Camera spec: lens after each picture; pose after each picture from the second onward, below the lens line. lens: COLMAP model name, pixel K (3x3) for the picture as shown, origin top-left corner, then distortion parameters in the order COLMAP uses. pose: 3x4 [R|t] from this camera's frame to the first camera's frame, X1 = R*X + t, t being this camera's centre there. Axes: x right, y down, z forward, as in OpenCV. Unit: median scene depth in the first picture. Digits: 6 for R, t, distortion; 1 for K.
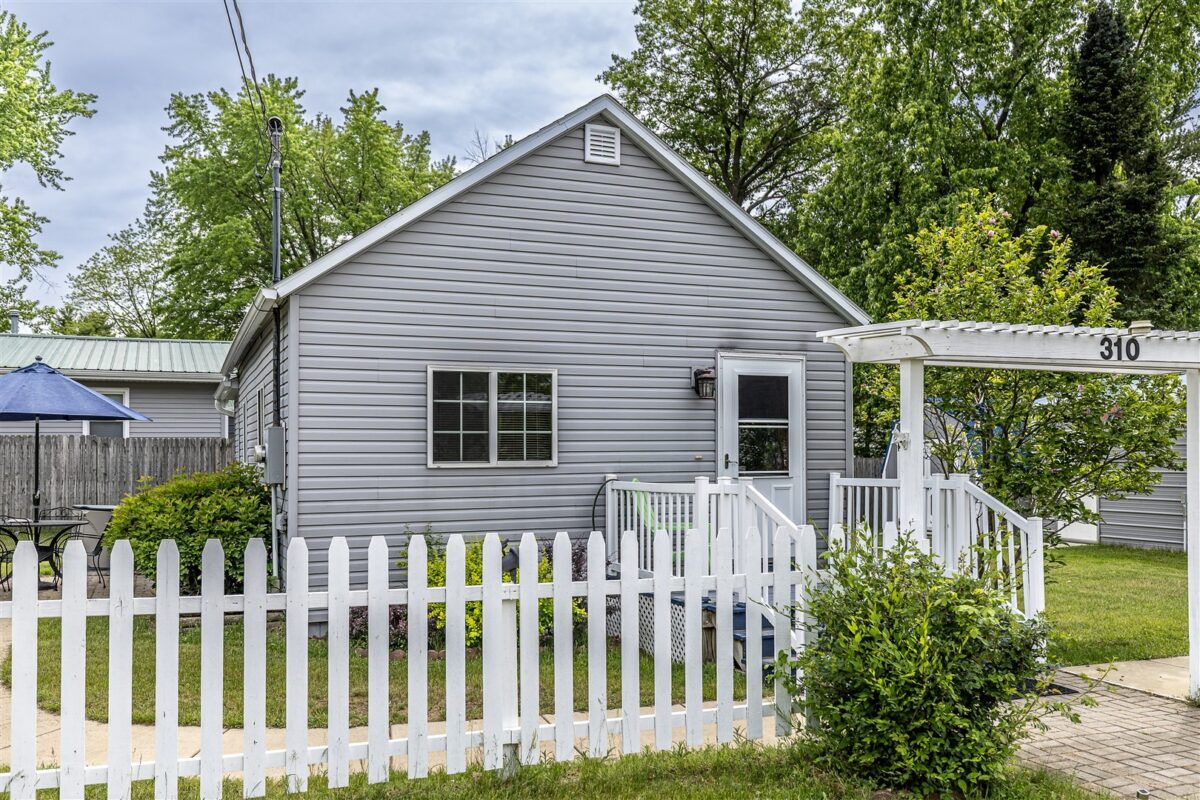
lens RADIAL K [[1008.9, 0, 598.3], [0, 1008.9, 399.9], [0, 0, 1]] dist [-0.003536, -0.013571]
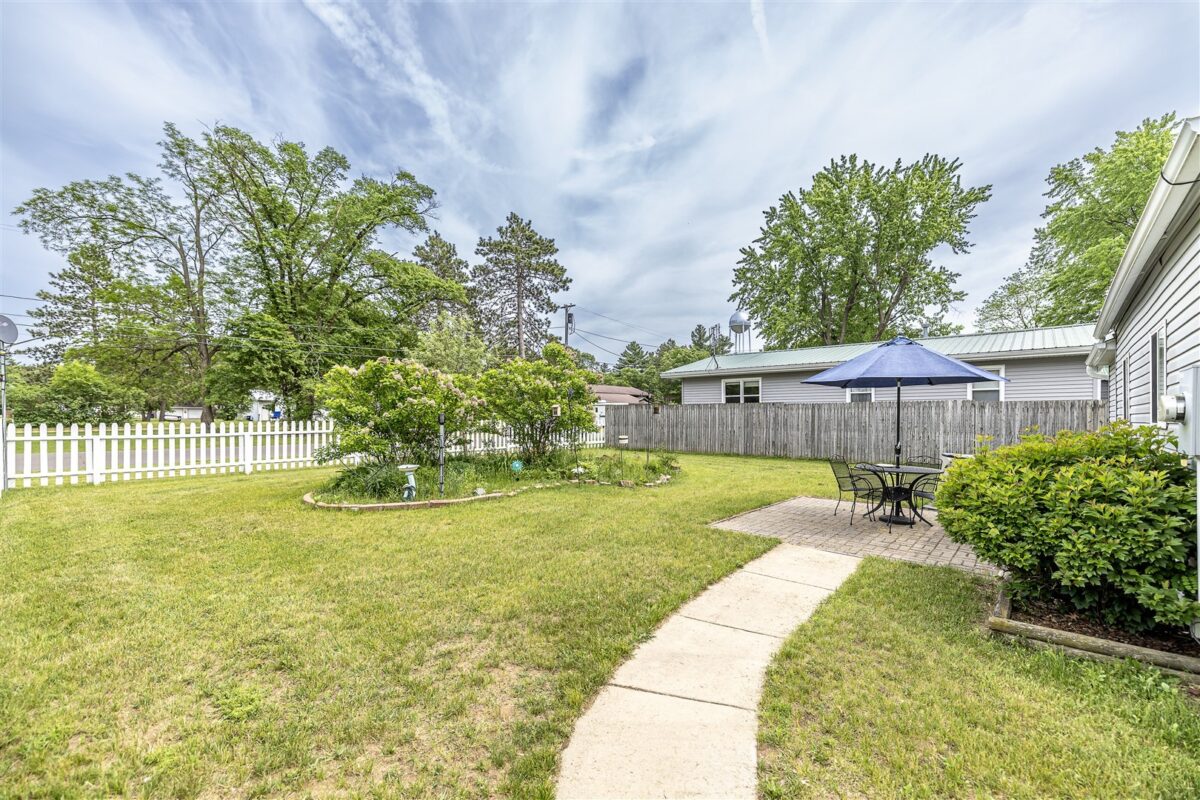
lens RADIAL K [[512.1, 0, 611.5], [0, 512.1, 433.4], [0, 0, 1]] dist [0.000756, 0.000187]
pose [[0.443905, 0.033483, -0.895448, -0.093542], [0.046369, 0.997105, 0.060270, 0.015456], [0.894873, -0.068275, 0.441068, 0.248669]]
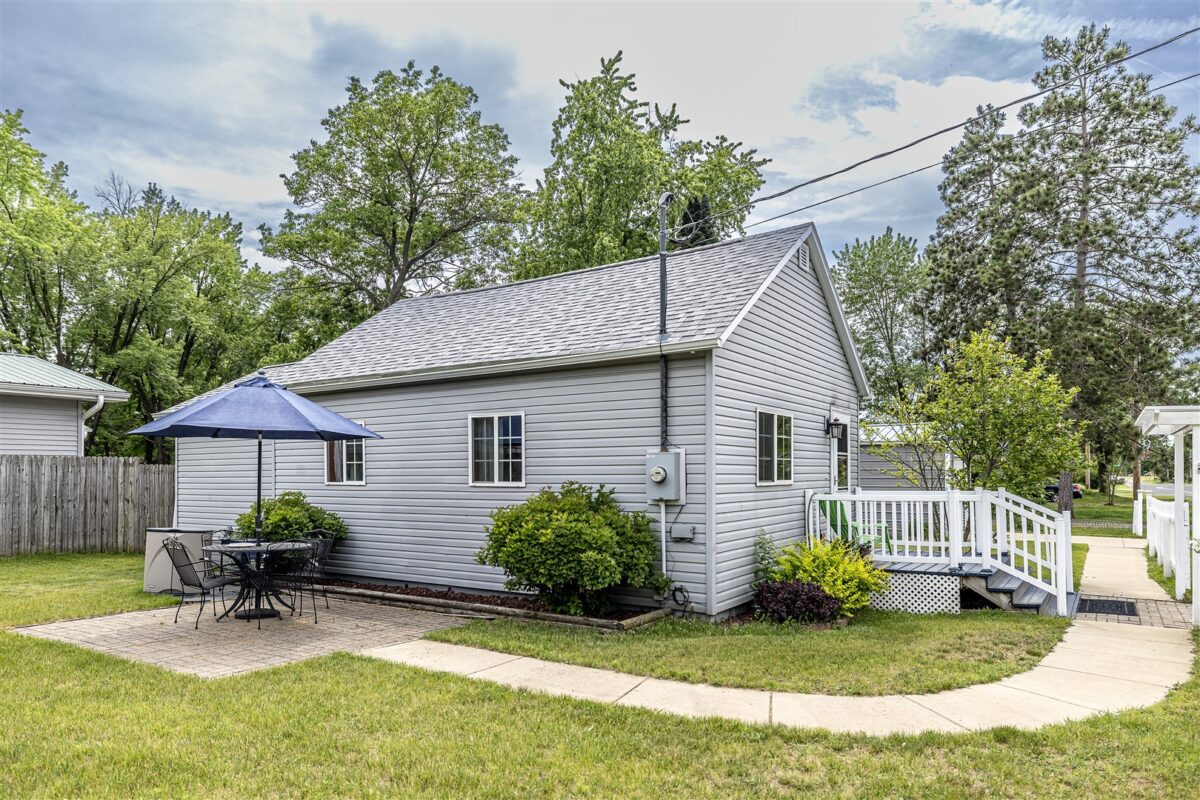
lens RADIAL K [[774.3, 0, 602.0], [0, 774.3, 402.1], [0, 0, 1]] dist [-0.019783, 0.002074]
pose [[0.822631, 0.060362, 0.565362, -0.423525], [-0.035302, 0.997853, -0.055170, 0.009802], [-0.567478, 0.025426, 0.822996, 0.133909]]
